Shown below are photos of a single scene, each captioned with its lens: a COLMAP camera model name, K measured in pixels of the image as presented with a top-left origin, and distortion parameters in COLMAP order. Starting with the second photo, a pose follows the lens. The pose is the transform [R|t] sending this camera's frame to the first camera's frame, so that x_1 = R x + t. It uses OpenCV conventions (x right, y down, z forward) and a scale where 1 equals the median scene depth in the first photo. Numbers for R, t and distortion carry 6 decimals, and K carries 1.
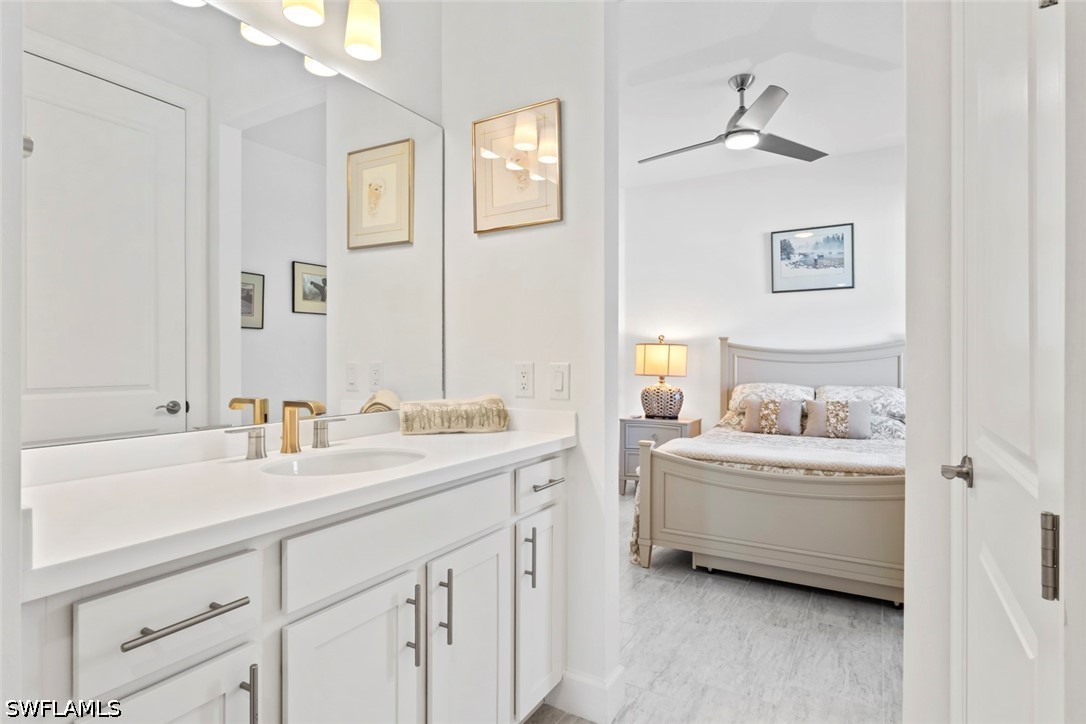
lens RADIAL K [[571.3, 0, 533.4], [0, 571.3, 362.6], [0, 0, 1]] dist [-0.011629, 0.004737]
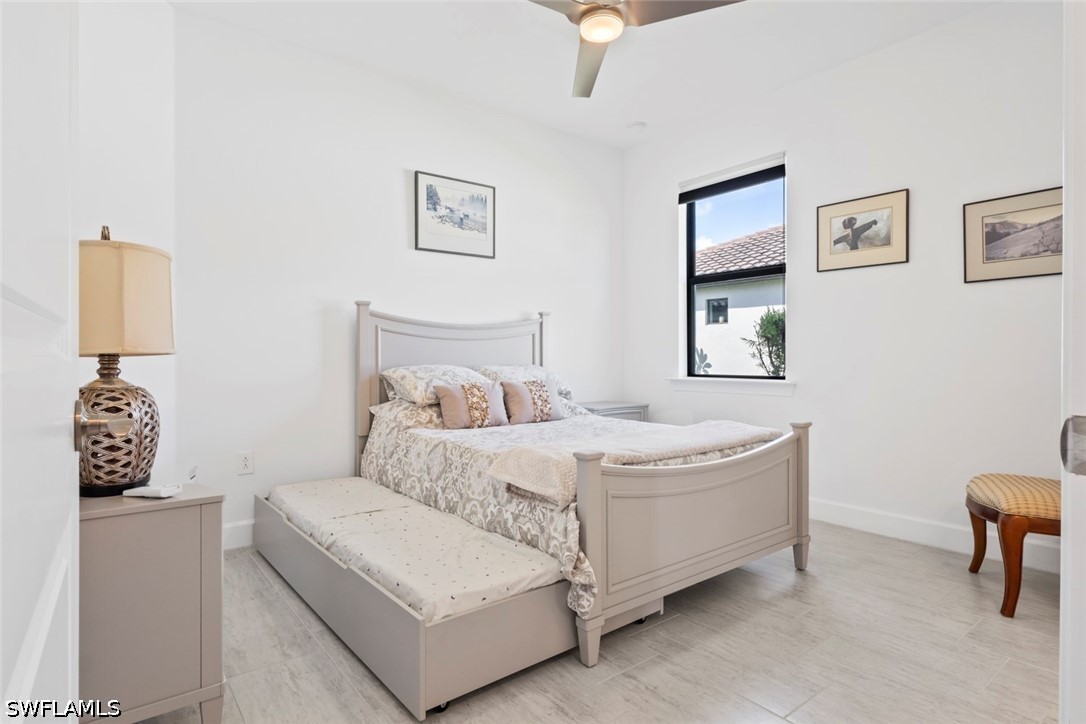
lens RADIAL K [[571.3, 0, 556.2], [0, 571.3, 363.3], [0, 0, 1]] dist [-0.011629, 0.004737]
pose [[0.354392, -0.008793, 0.935056, -0.274264], [0.007428, 0.999951, 0.006588, 0.033074], [-0.935067, 0.004611, 0.354440, 0.623887]]
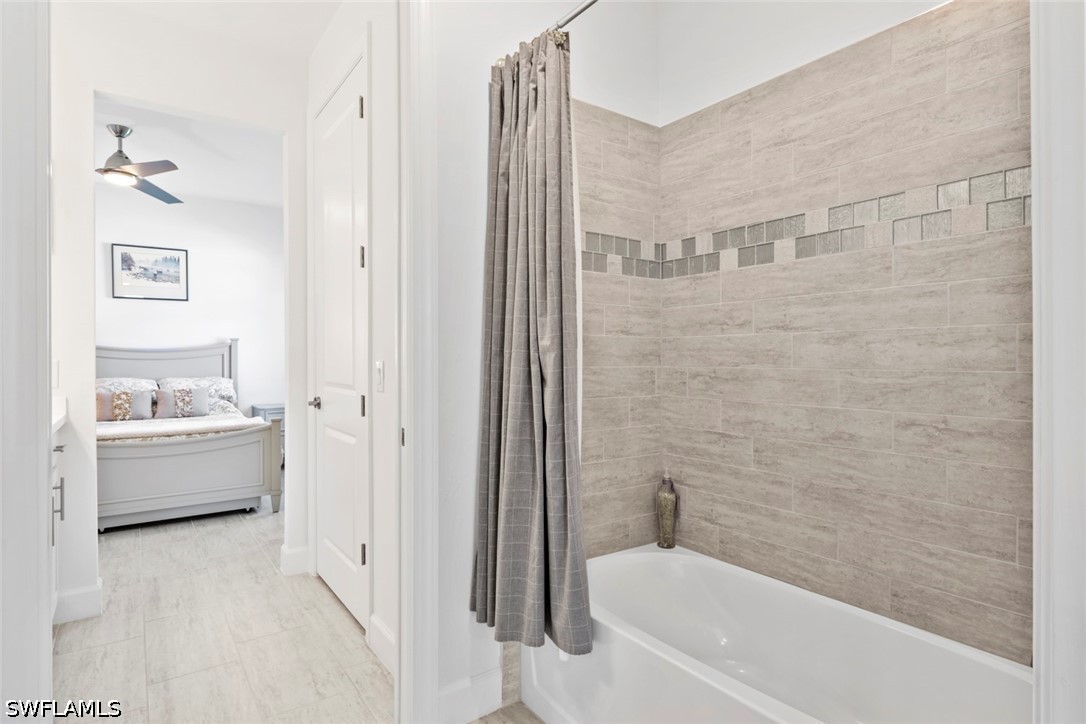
lens RADIAL K [[571.3, 0, 549.7], [0, 571.3, 360.5], [0, 0, 1]] dist [-0.011629, 0.004737]
pose [[0.392181, -0.004993, 0.919875, -0.310388], [0.010791, 0.999941, 0.000827, 0.010572], [-0.919825, 0.009603, 0.392211, -0.257772]]
